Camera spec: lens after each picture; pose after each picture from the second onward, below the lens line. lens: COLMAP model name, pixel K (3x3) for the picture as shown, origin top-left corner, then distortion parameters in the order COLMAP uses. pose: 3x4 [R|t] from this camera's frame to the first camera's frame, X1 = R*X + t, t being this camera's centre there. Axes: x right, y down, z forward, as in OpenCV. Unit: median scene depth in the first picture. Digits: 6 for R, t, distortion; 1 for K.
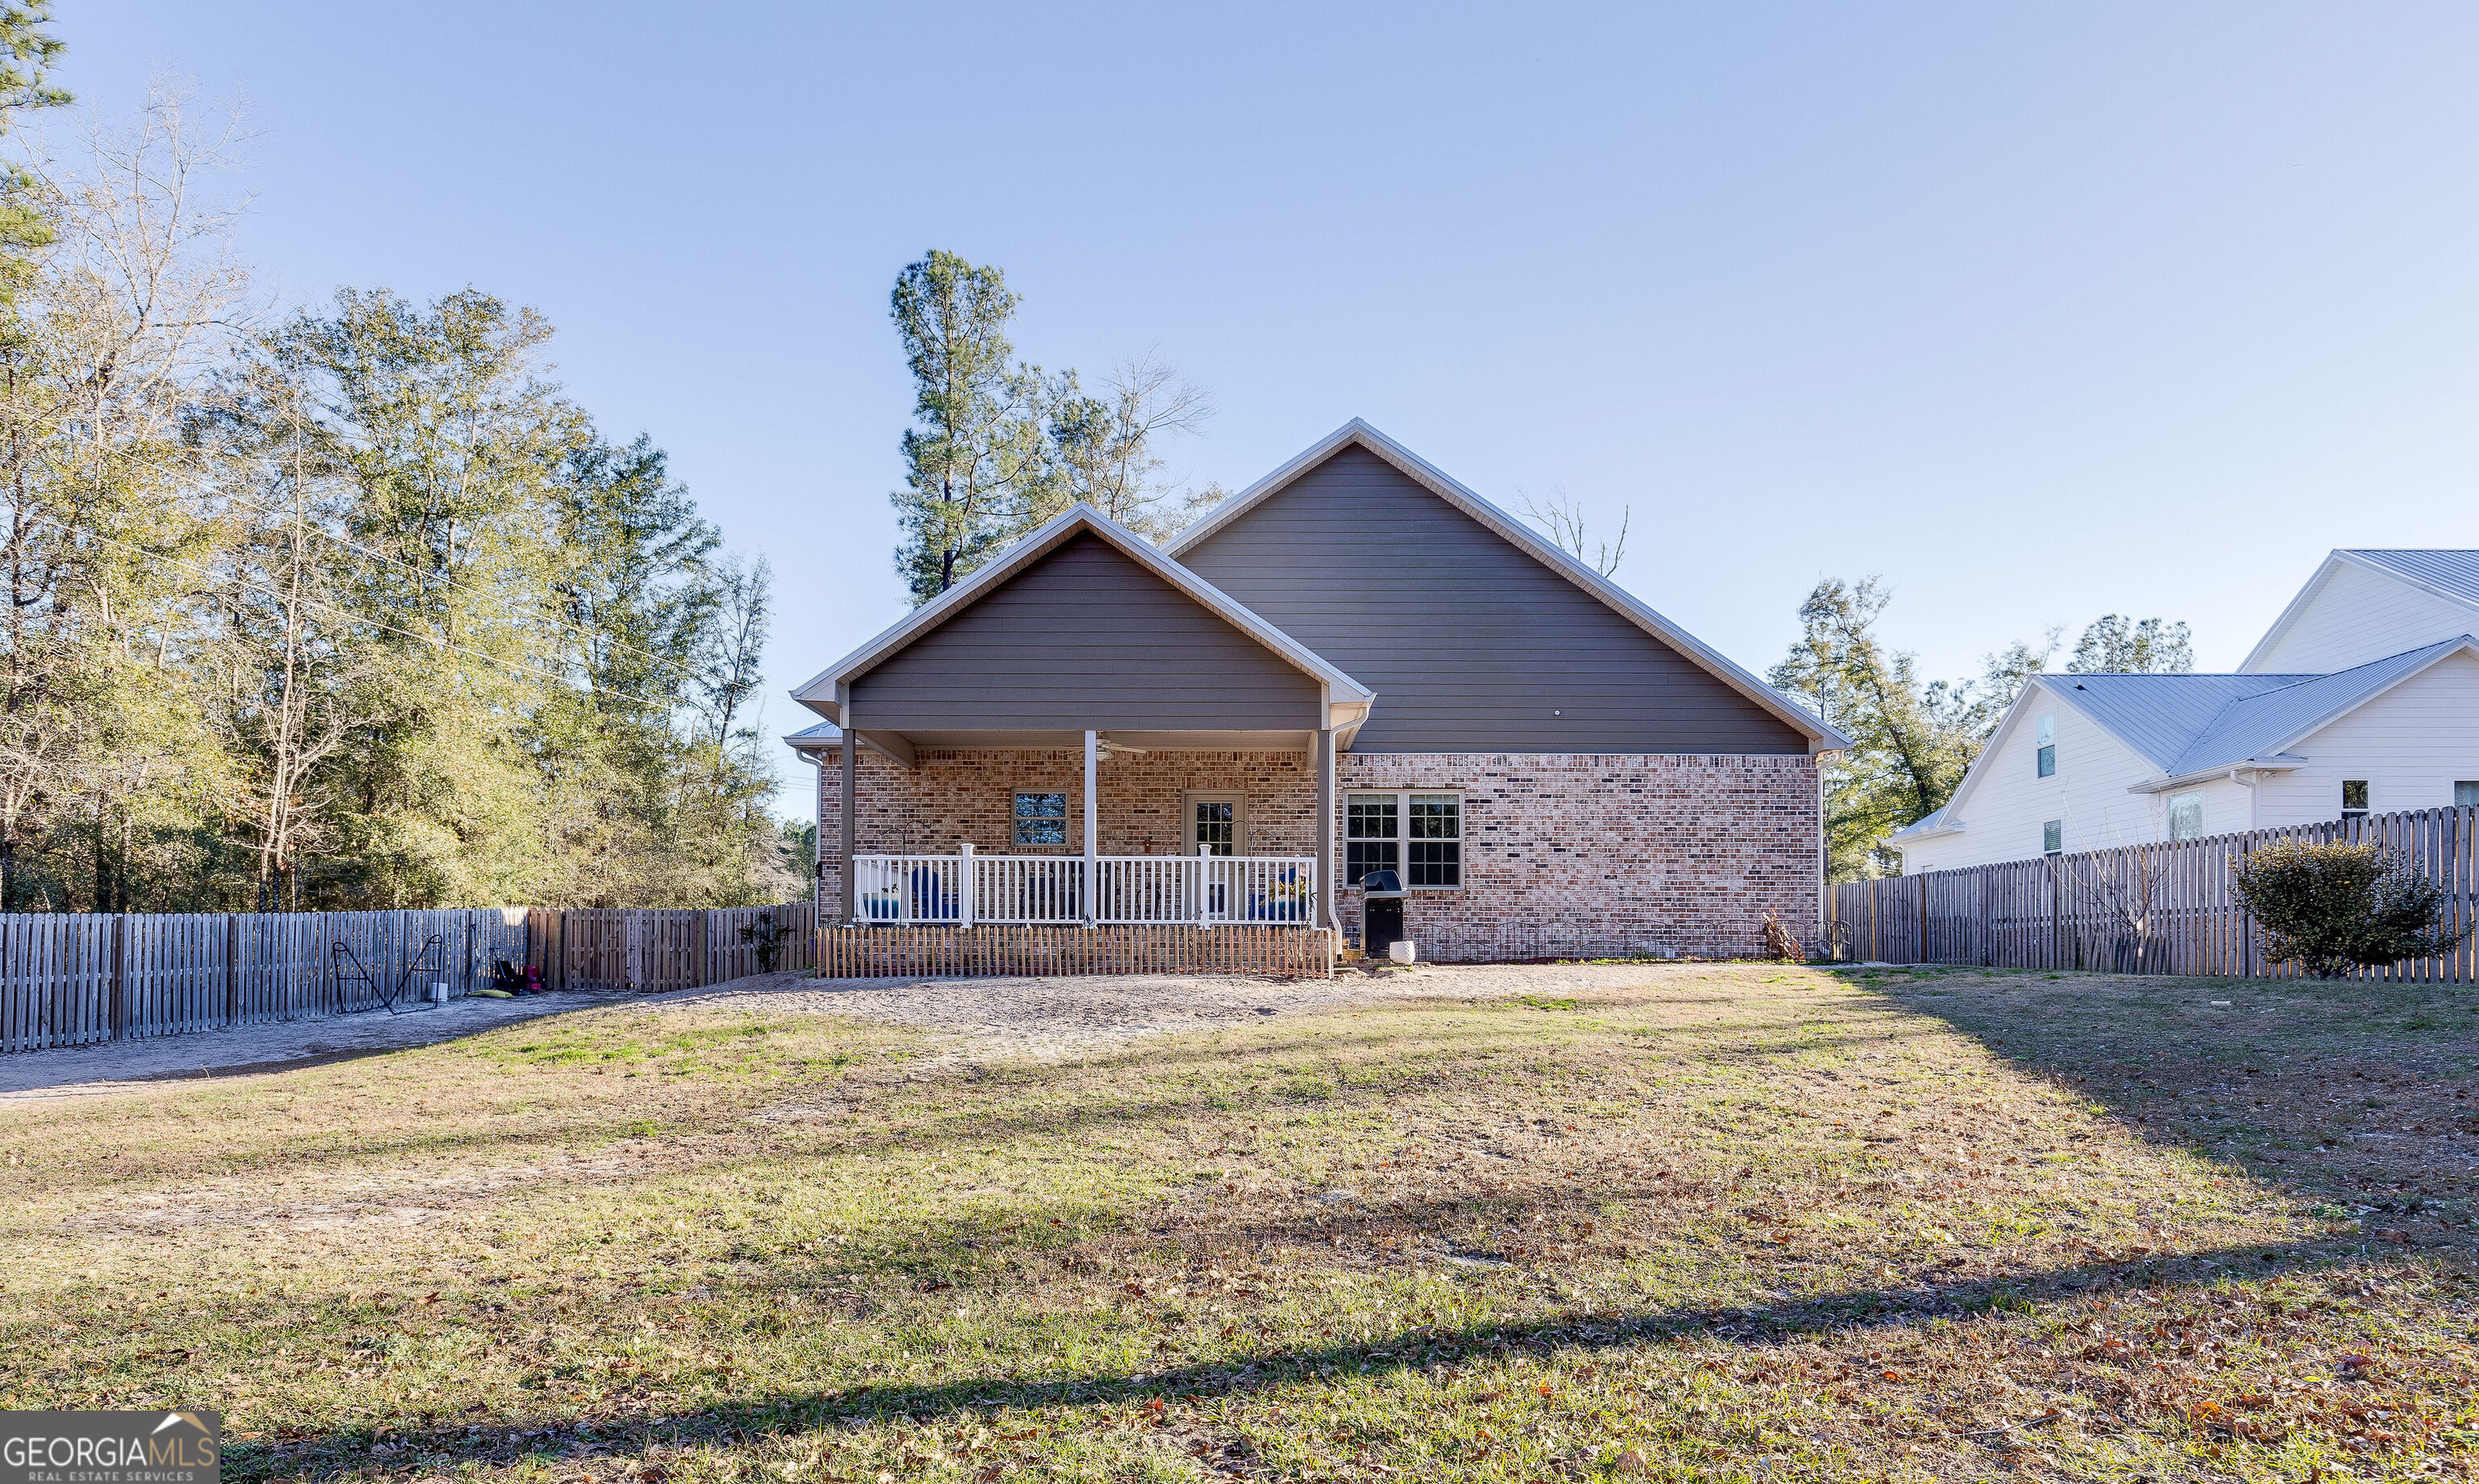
lens RADIAL K [[1550.9, 0, 1159.0], [0, 1550.9, 919.7], [0, 0, 1]] dist [0.003129, 0.000429]
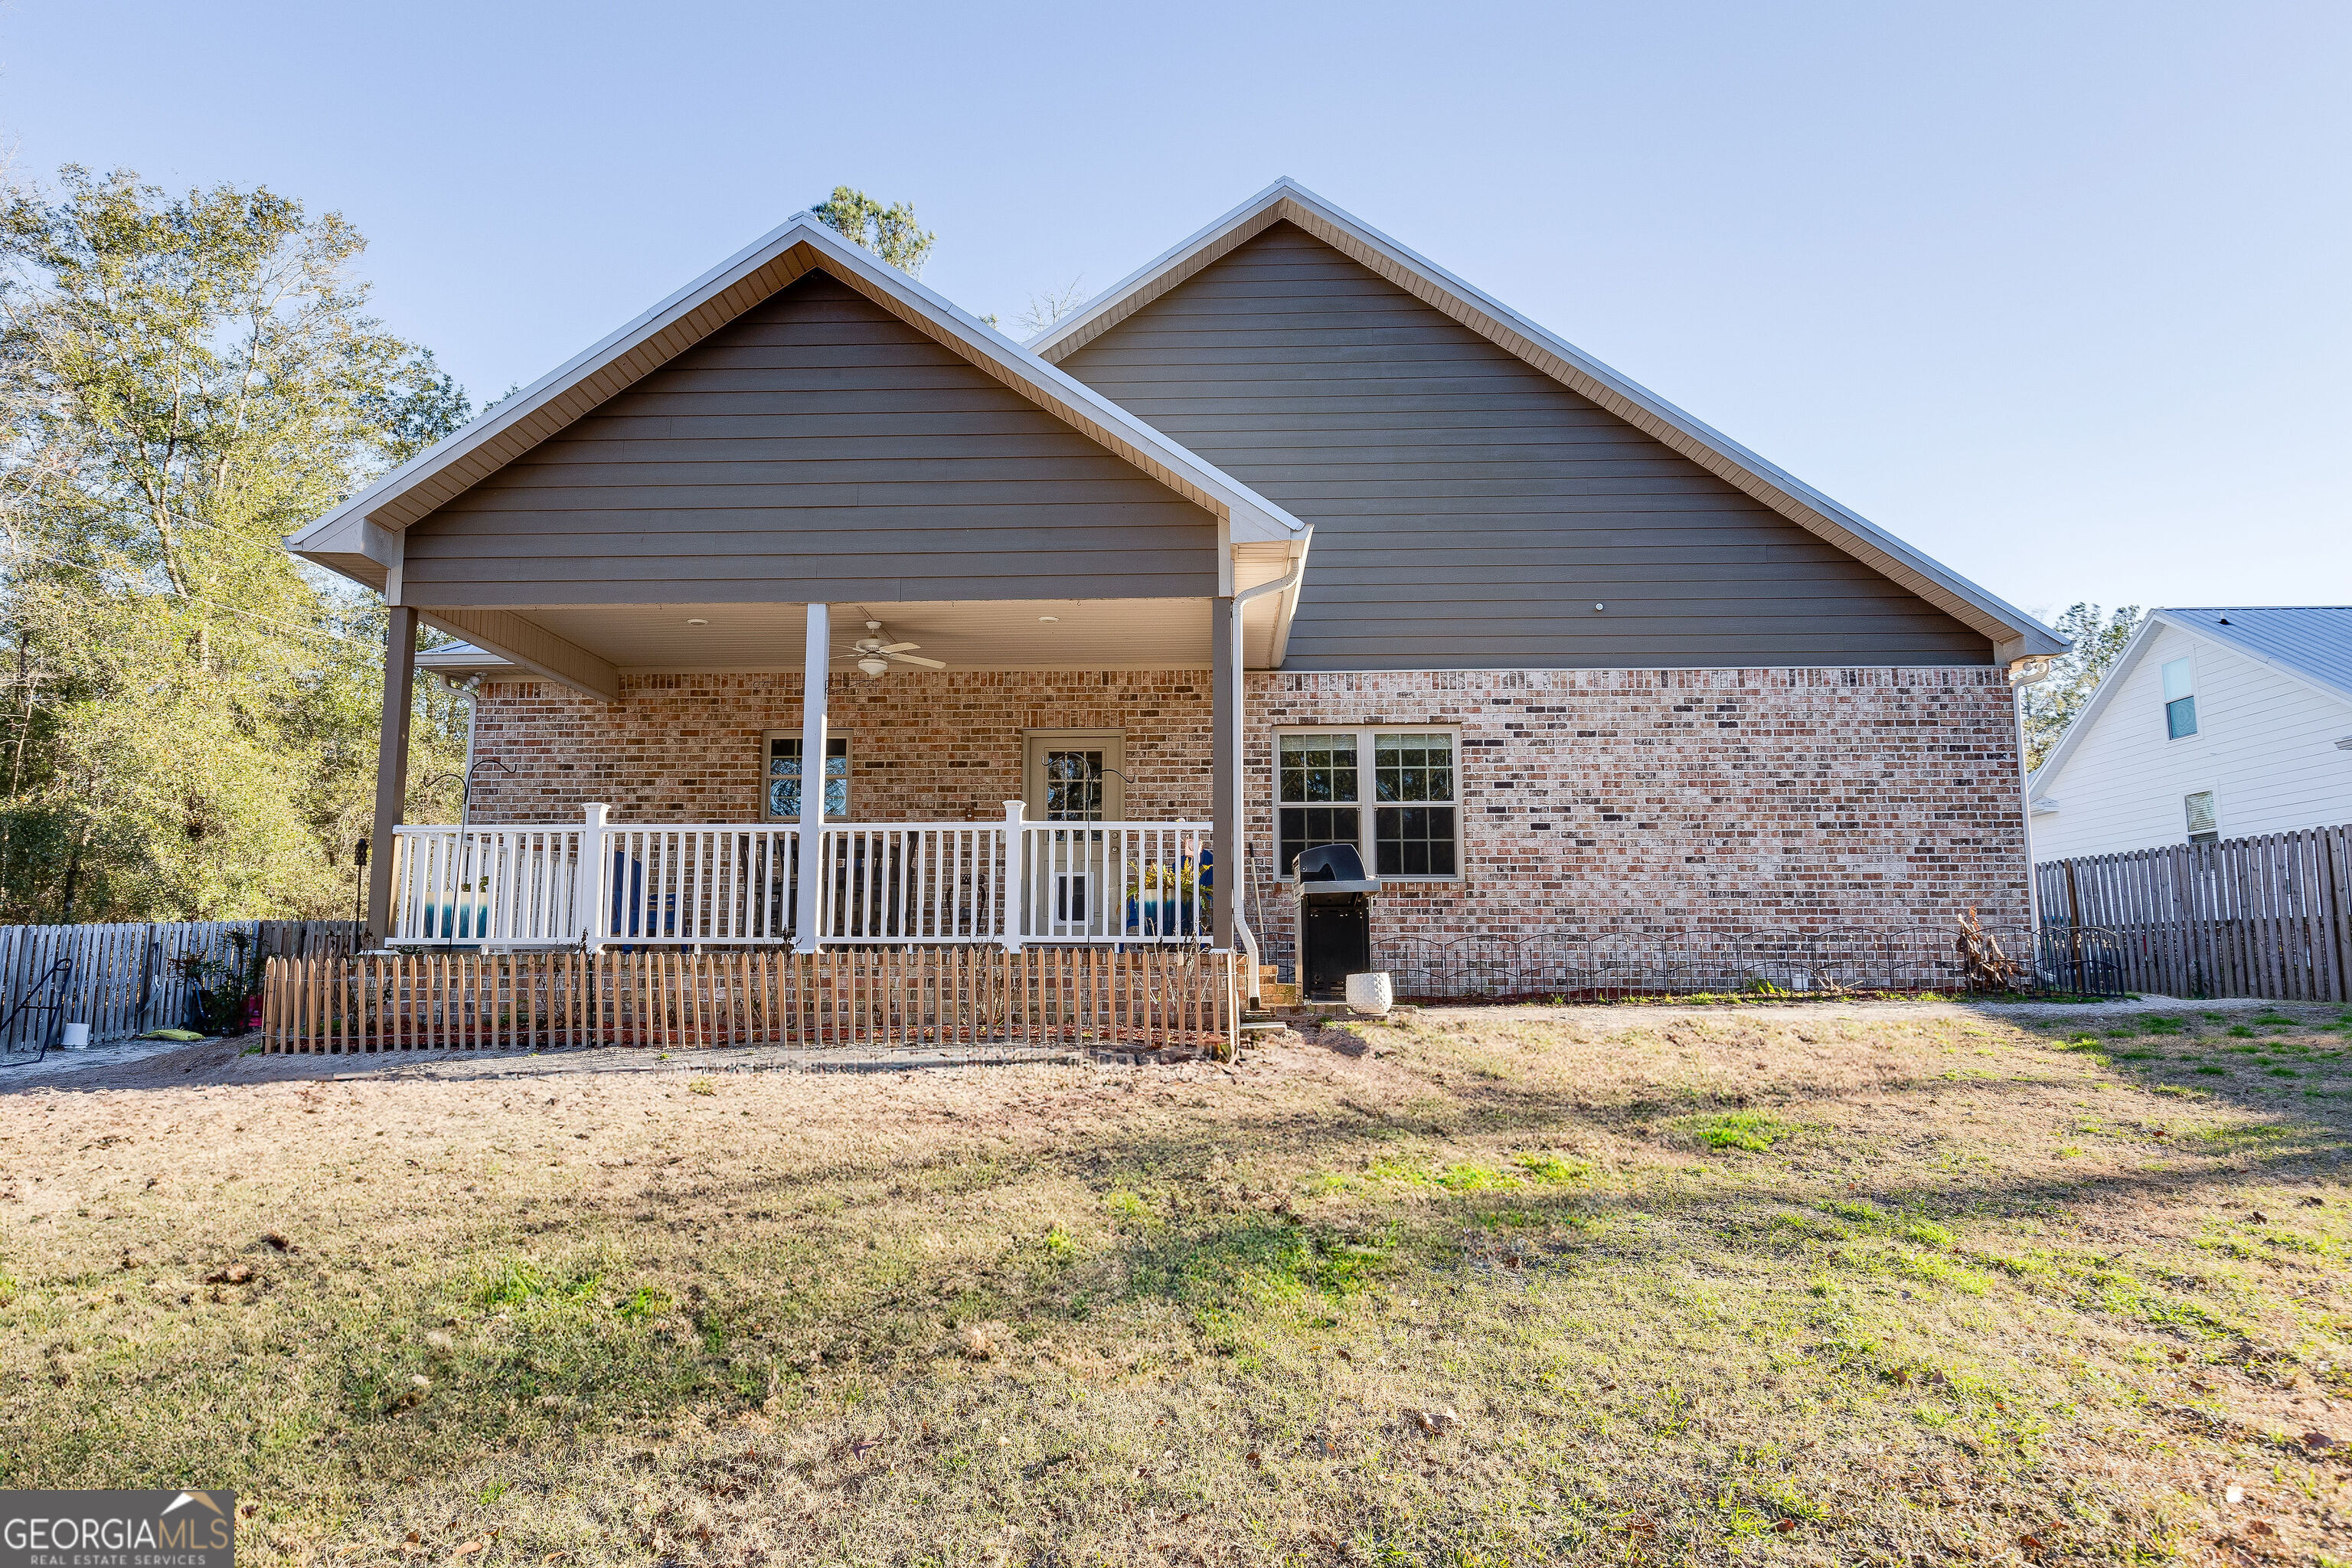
lens RADIAL K [[1394.2, 0, 1176.0], [0, 1394.2, 784.0], [0, 0, 1]] dist [0.003992, 0.000514]
pose [[0.999776, -0.006233, 0.020227, 0.068065], [0.008211, 0.995031, -0.099224, -0.003442], [-0.019508, 0.099368, 0.994860, 0.433526]]
